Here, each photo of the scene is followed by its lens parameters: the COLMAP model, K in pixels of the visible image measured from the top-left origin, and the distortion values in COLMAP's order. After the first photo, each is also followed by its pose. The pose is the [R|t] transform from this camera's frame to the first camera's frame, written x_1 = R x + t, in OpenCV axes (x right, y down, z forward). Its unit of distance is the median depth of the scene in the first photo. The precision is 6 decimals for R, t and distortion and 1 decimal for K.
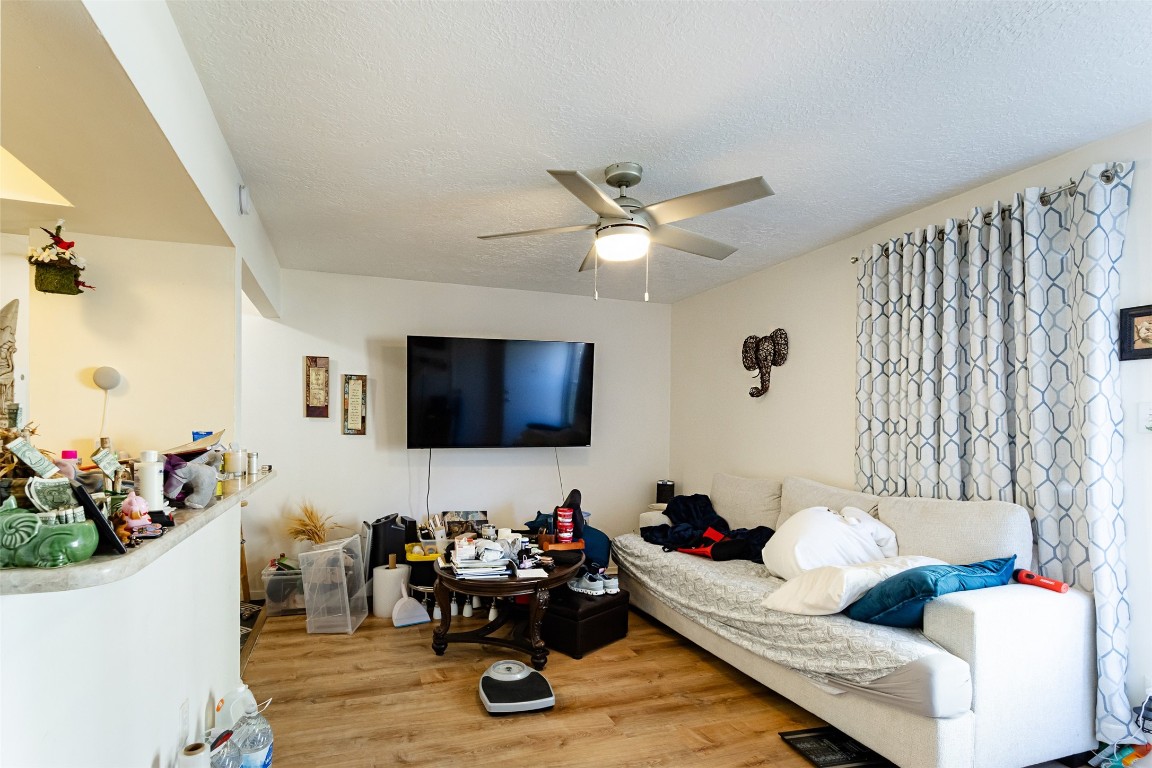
lens RADIAL K [[540.6, 0, 573.8], [0, 540.6, 437.5], [0, 0, 1]] dist [-0.000918, -0.000084]
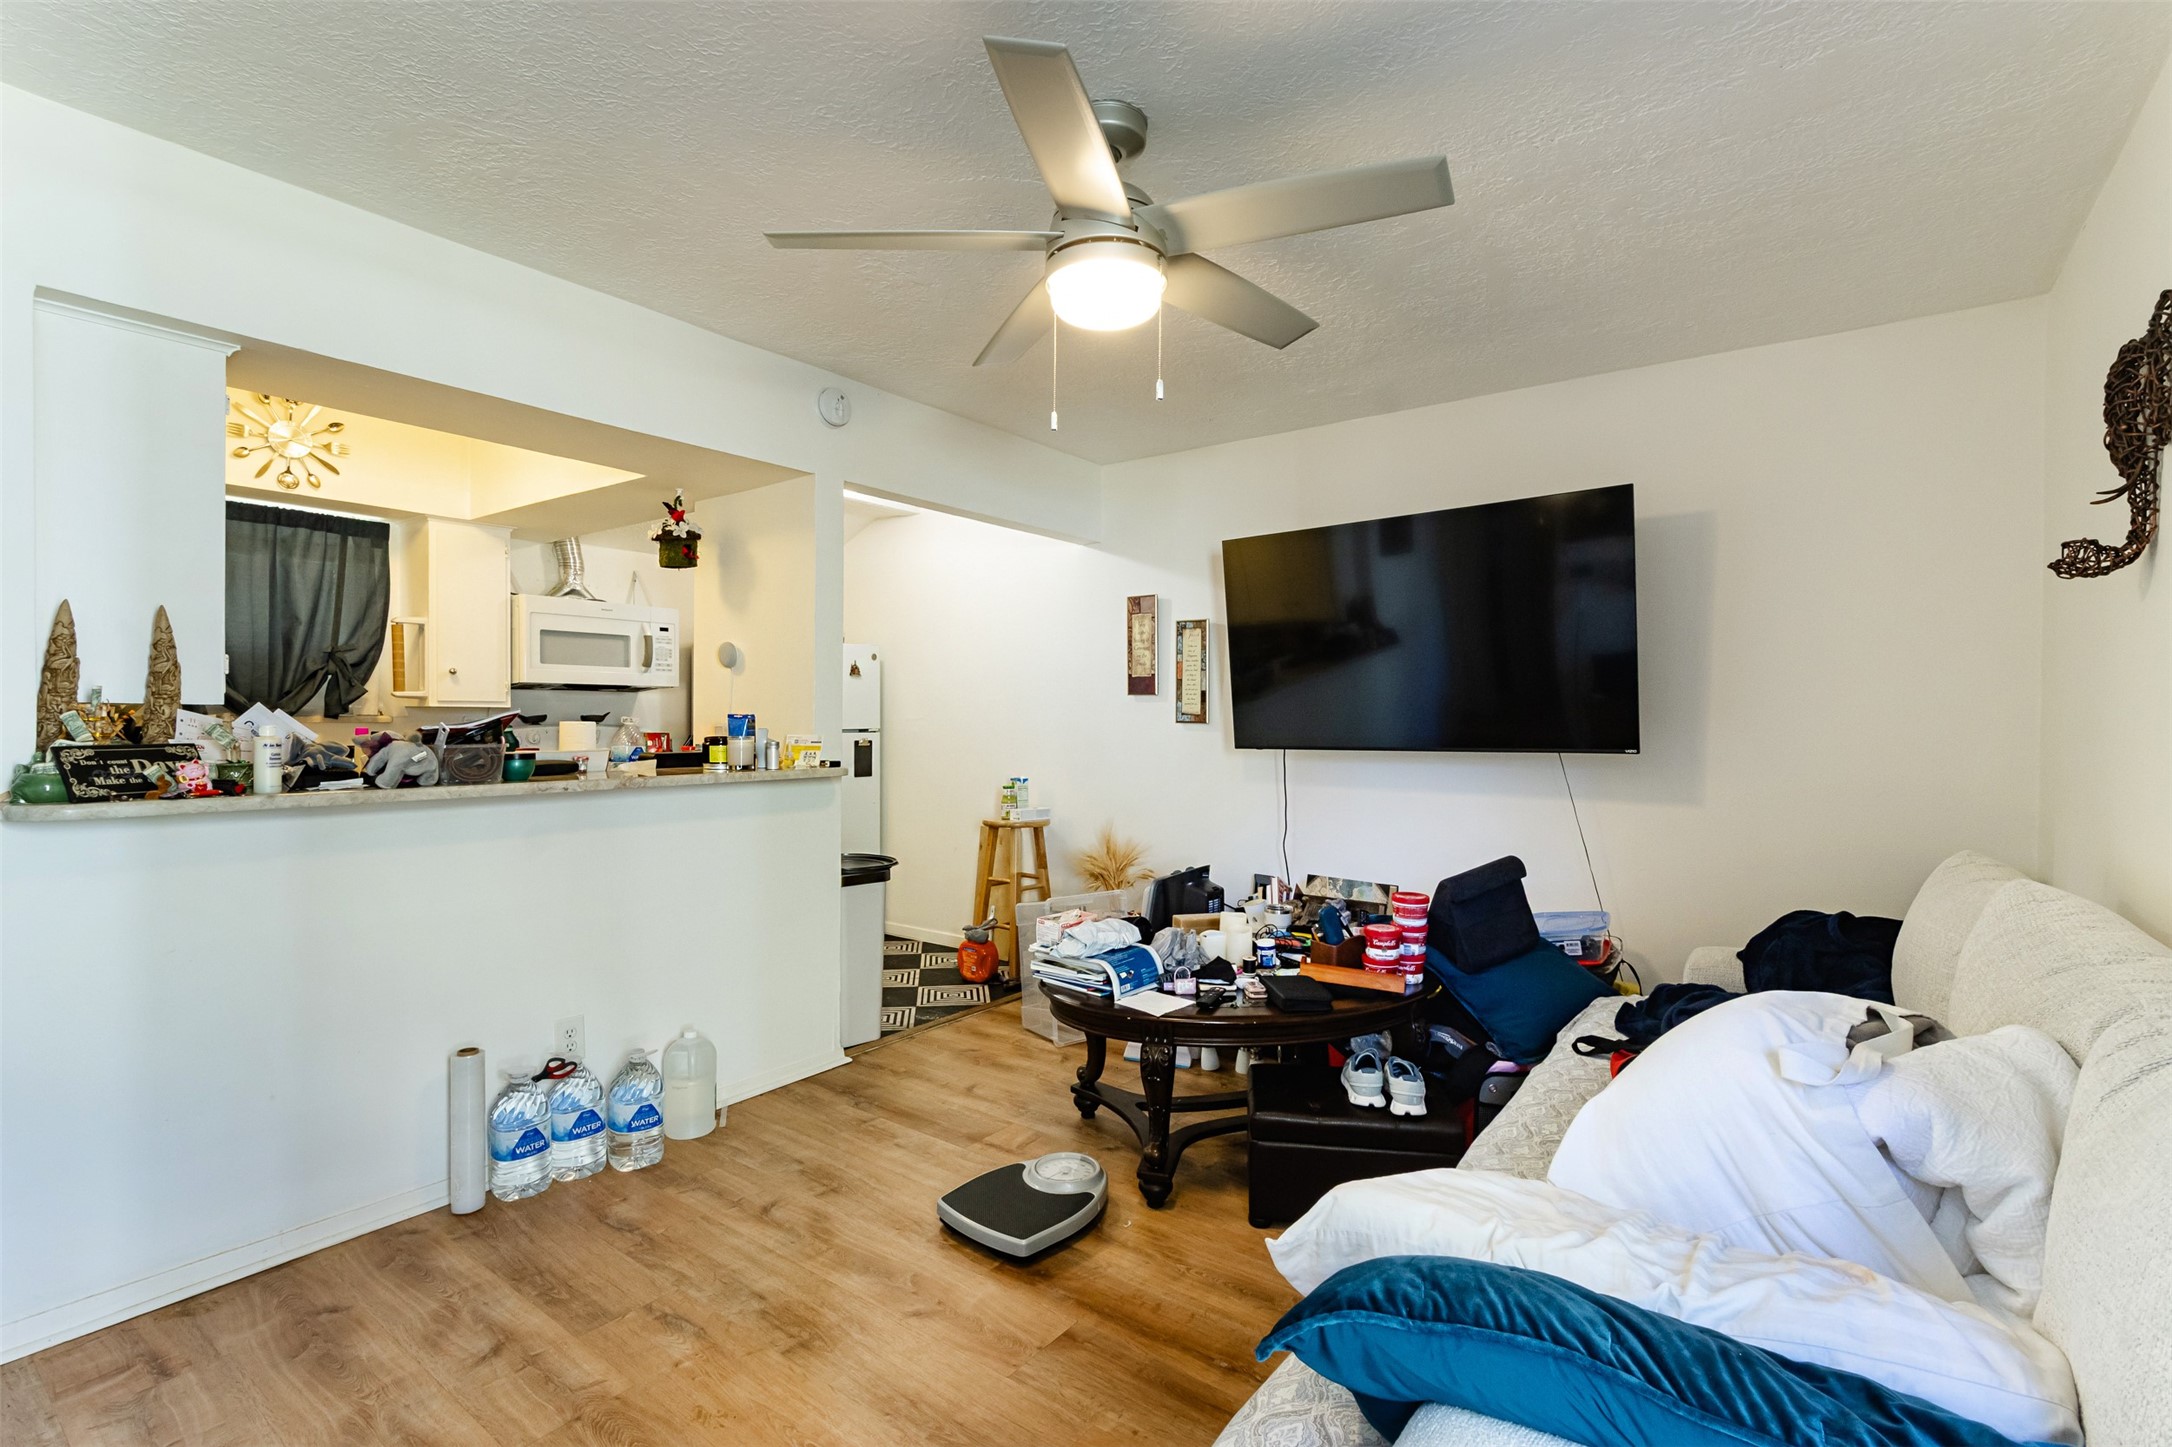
lens RADIAL K [[1037.9, 0, 1137.9], [0, 1037.9, 729.2], [0, 0, 1]] dist [-0.000445, 0.000182]
pose [[0.559615, 0.003846, -0.828744, 0.504894], [-0.010366, 0.999943, -0.002359, 0.004700], [0.828688, 0.009910, 0.559623, 0.337781]]
